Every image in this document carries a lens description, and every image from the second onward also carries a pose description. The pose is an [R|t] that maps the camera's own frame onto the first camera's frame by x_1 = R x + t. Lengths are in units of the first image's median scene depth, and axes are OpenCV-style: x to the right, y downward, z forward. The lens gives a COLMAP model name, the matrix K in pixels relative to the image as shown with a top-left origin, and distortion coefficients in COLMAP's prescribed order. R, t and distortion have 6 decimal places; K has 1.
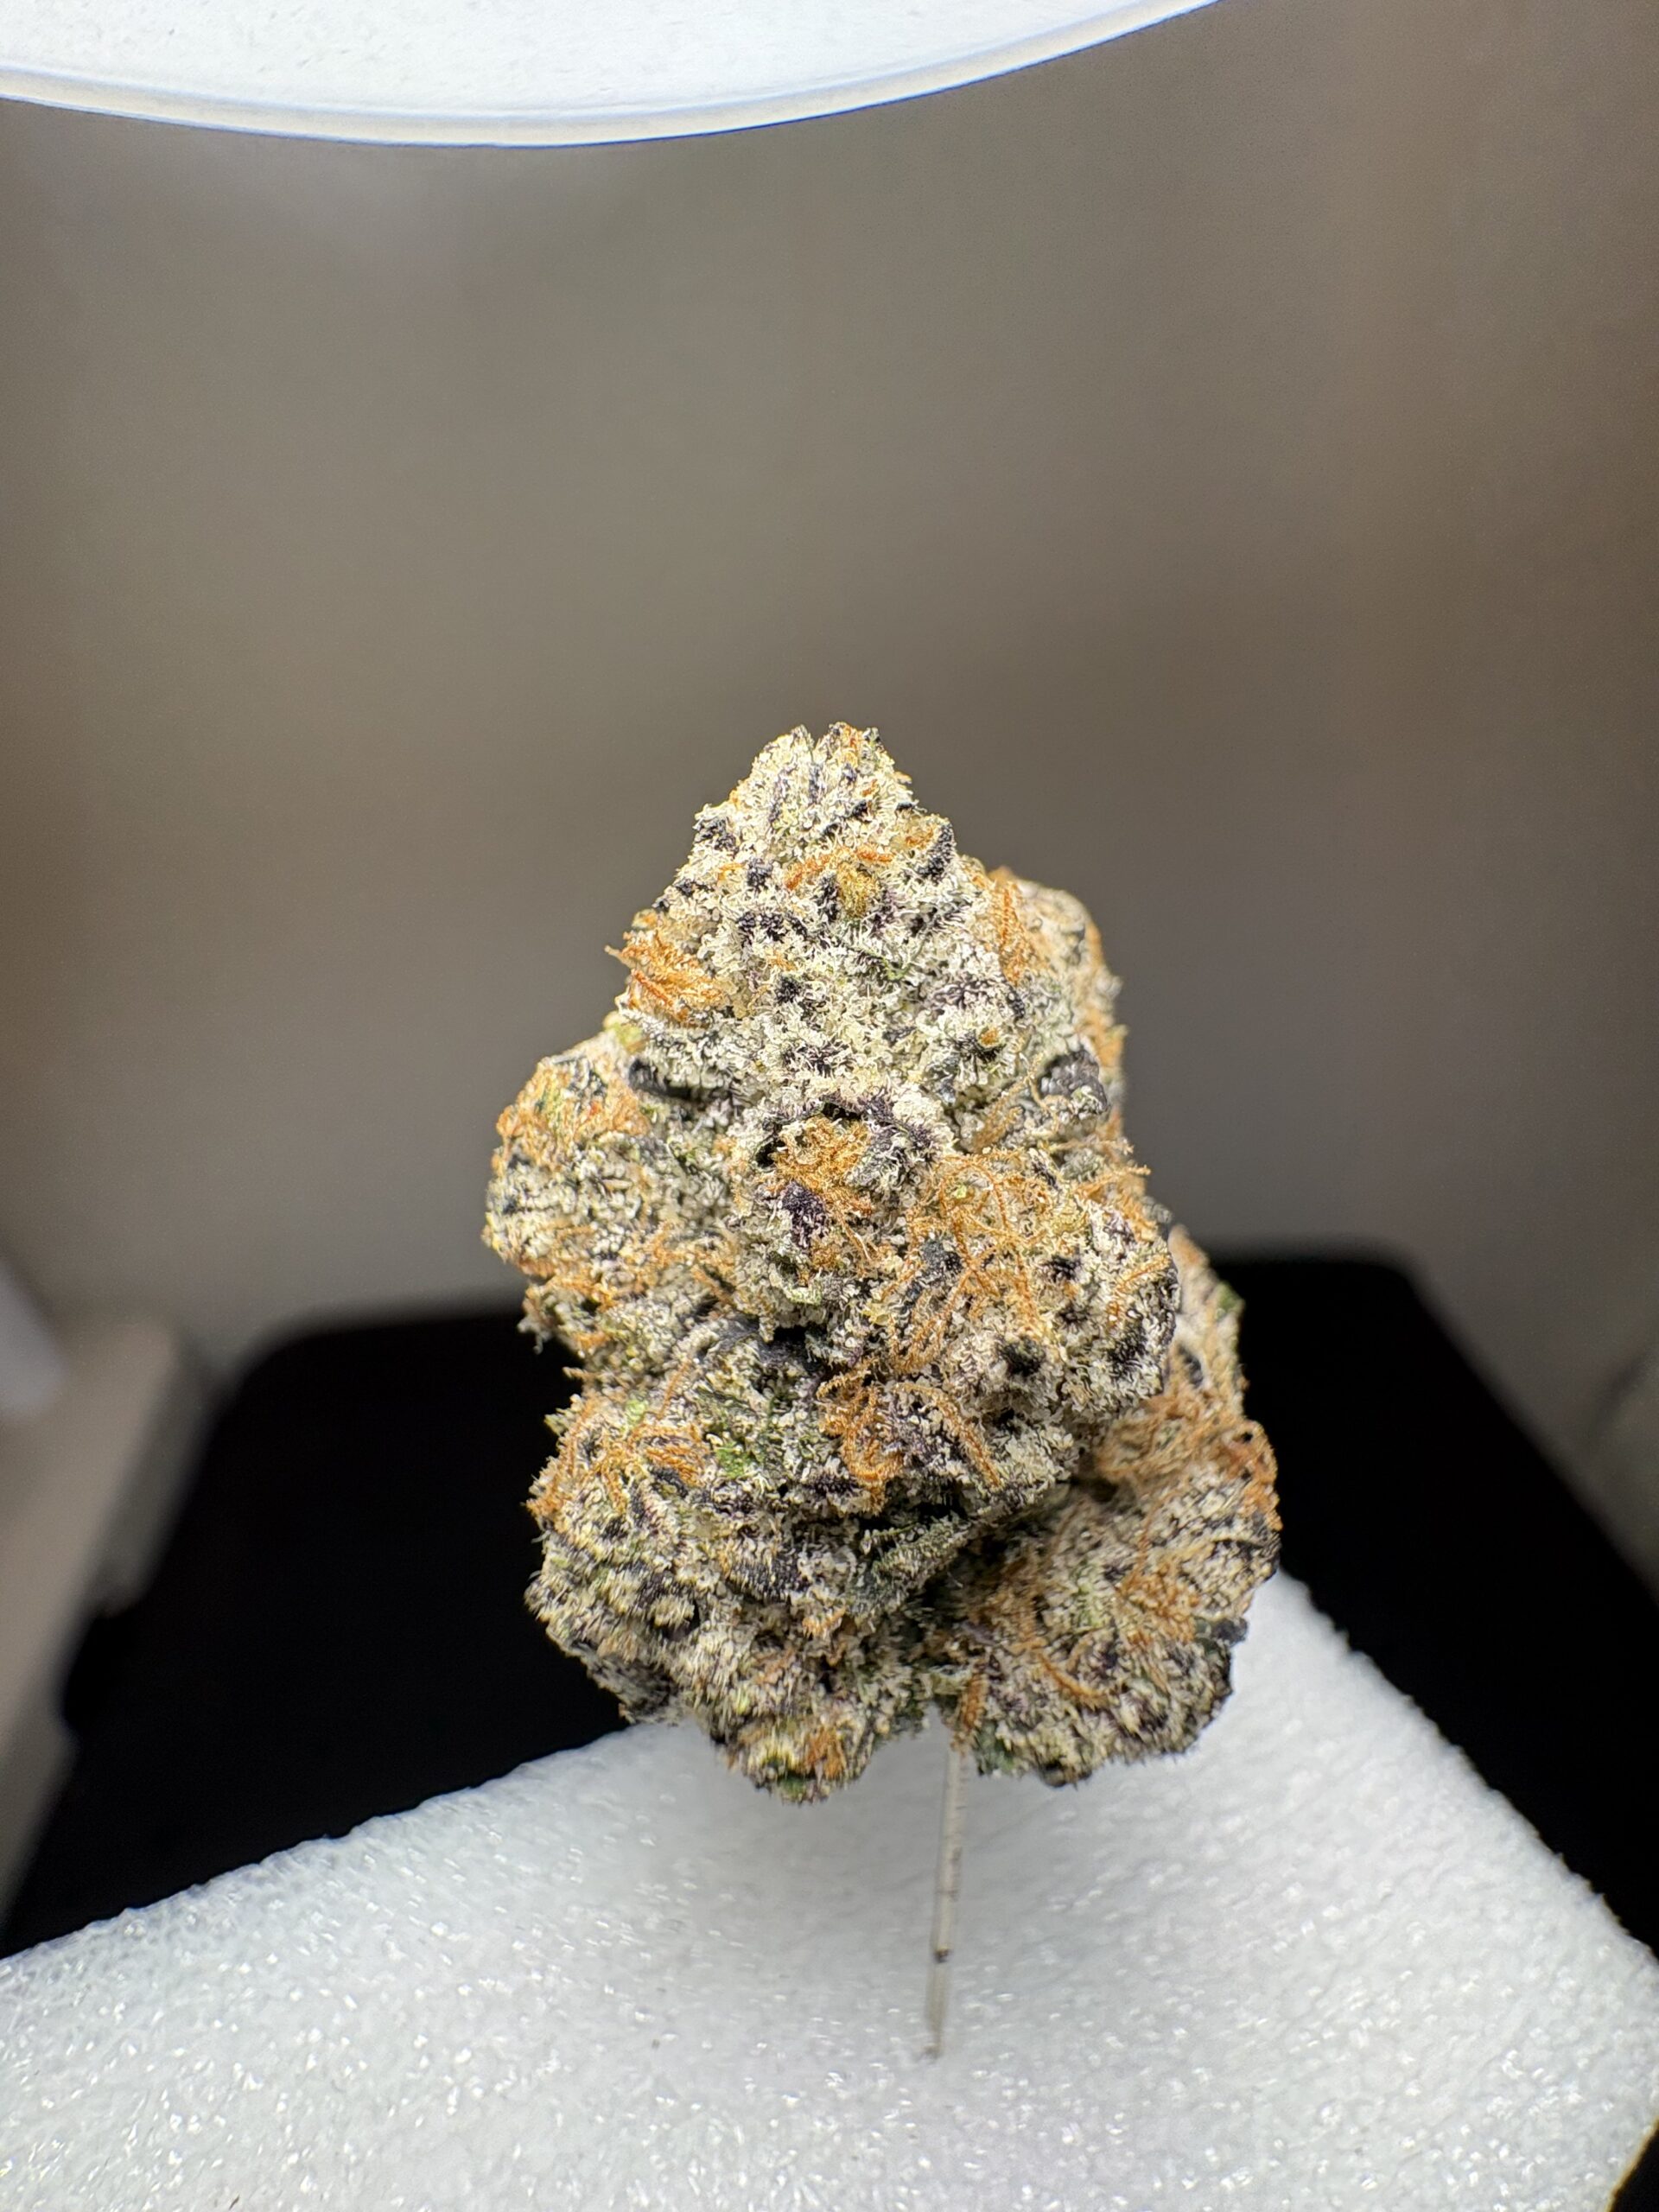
lens RADIAL K [[887.6, 0, 823.6], [0, 887.6, 1098.0], [0, 0, 1]] dist [0.002309, 0.000109]
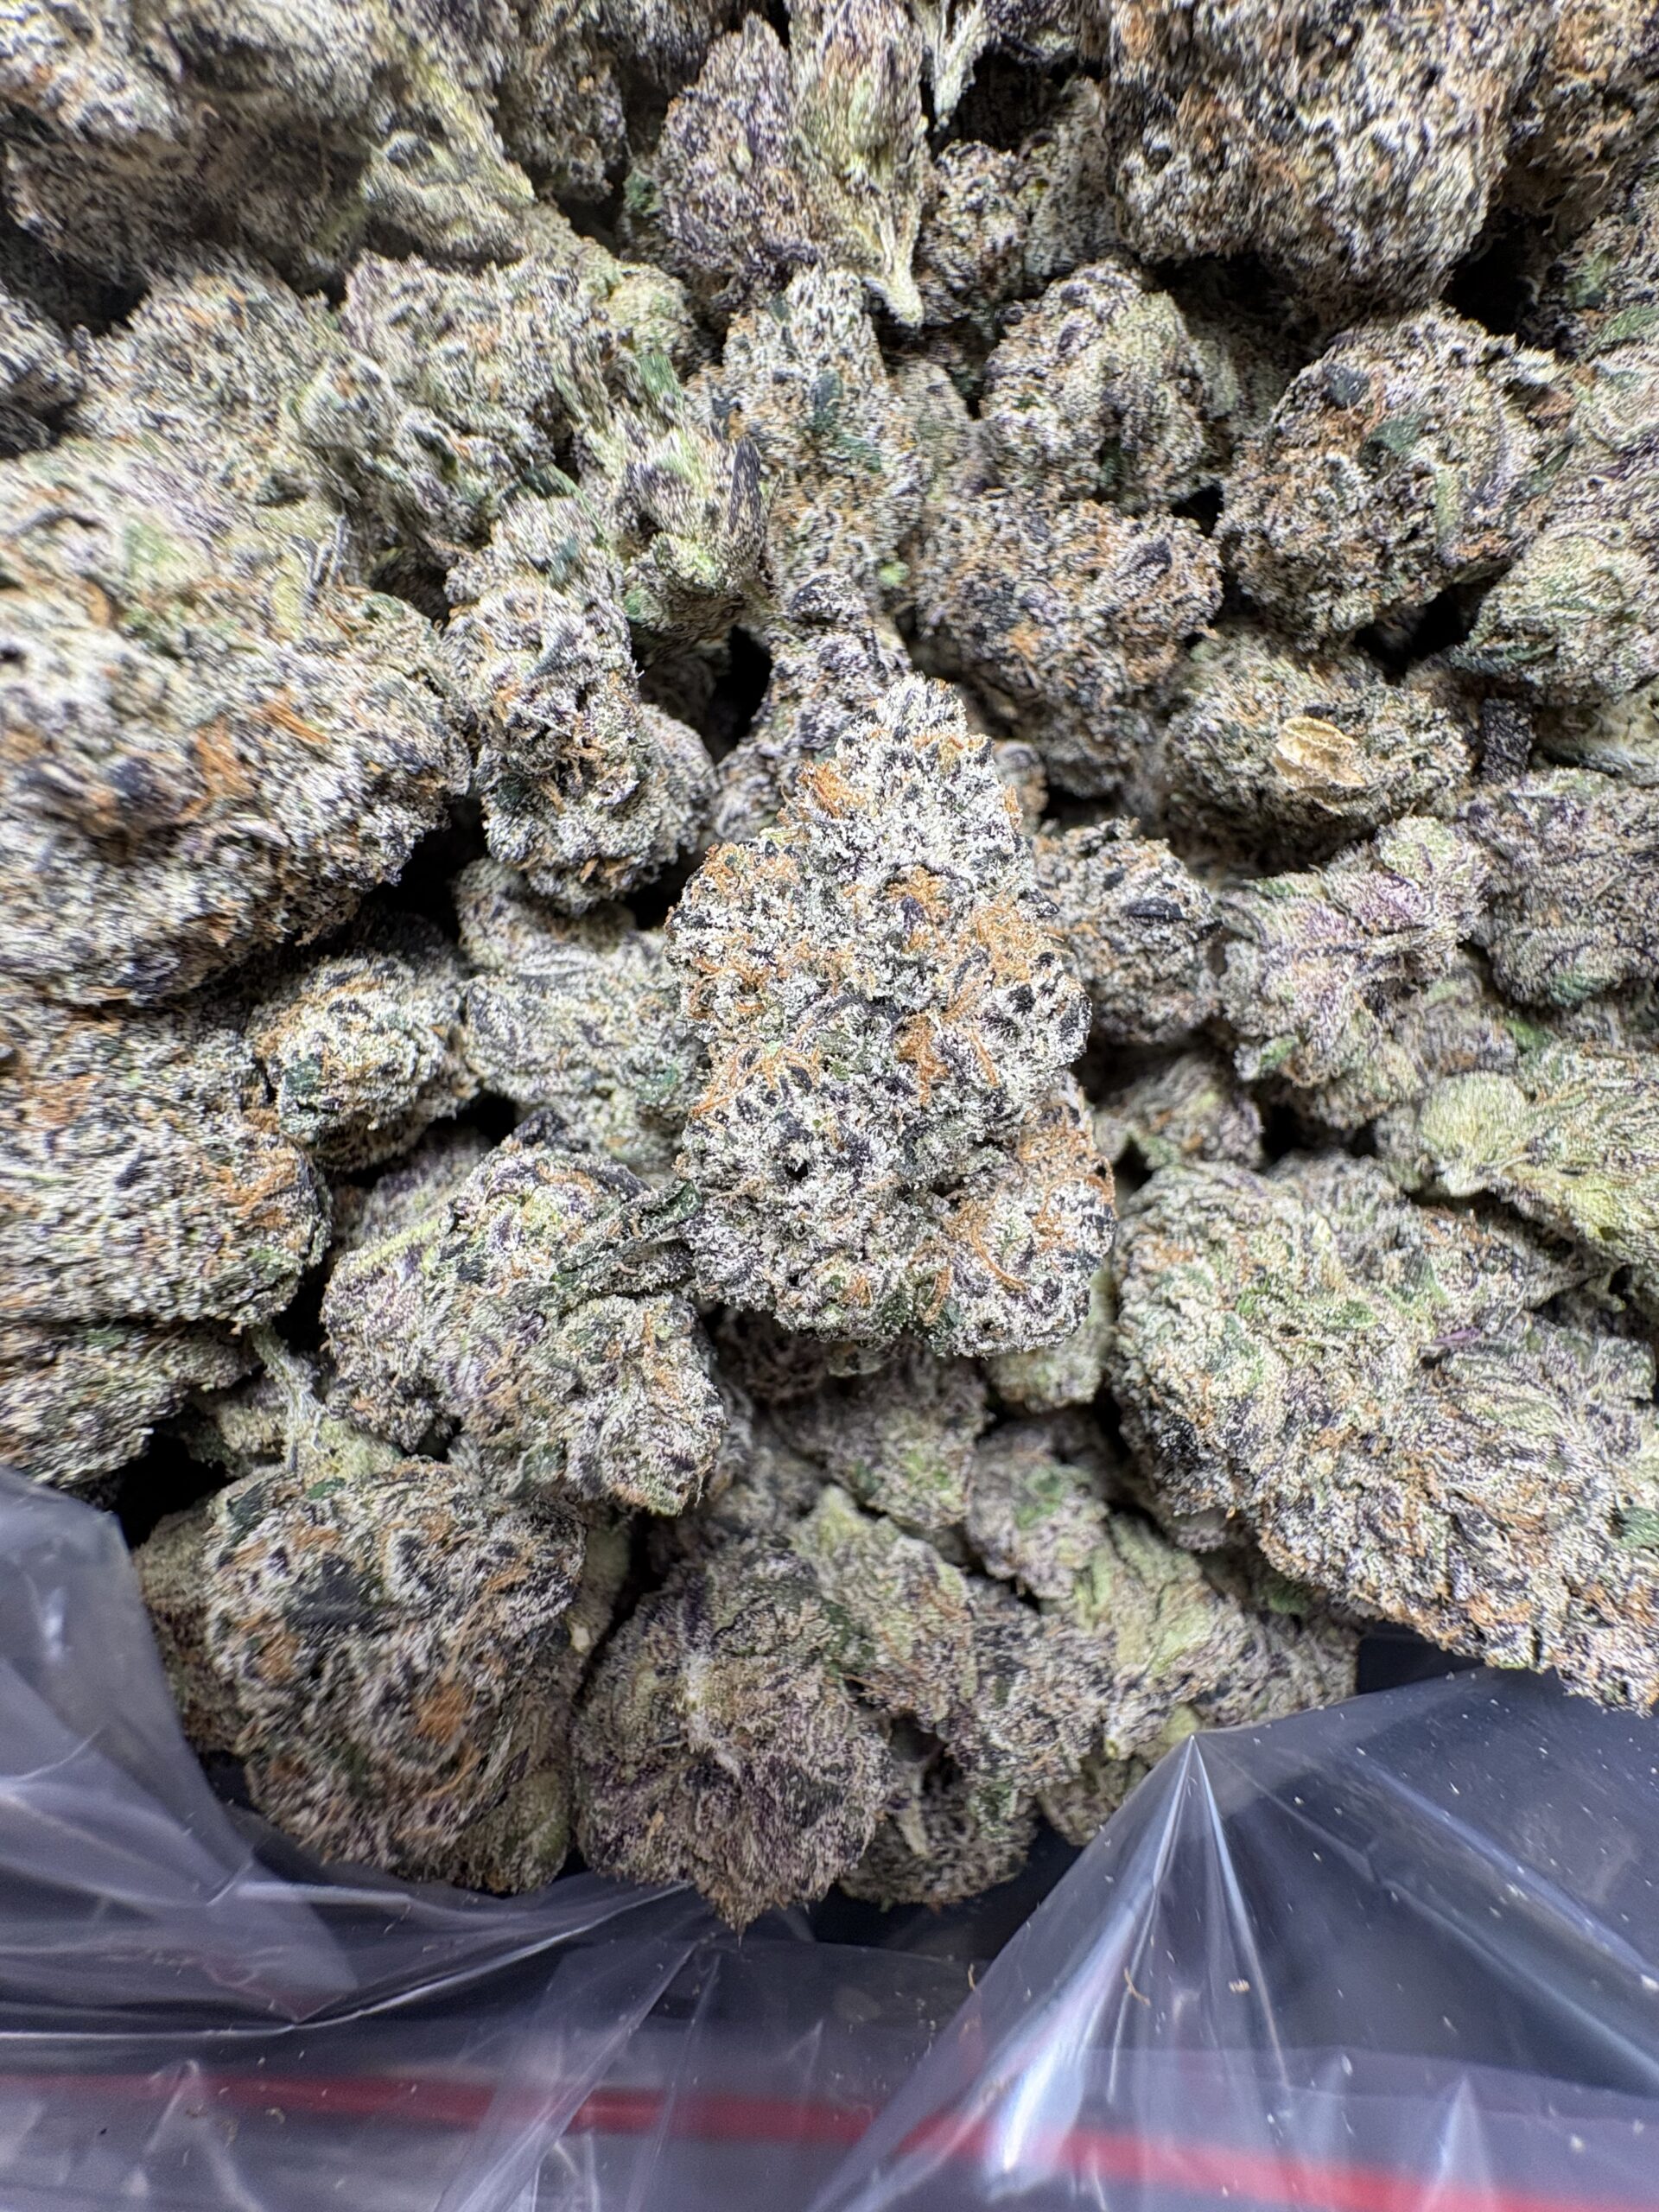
lens RADIAL K [[887.6, 0, 828.1], [0, 887.6, 1108.4], [0, 0, 1]] dist [0.002309, 0.000109]
pose [[0.967388, 0.121870, 0.222056, -0.497414], [-0.090564, 0.985114, -0.146115, 0.742013], [-0.236557, 0.121239, 0.964024, -0.597758]]
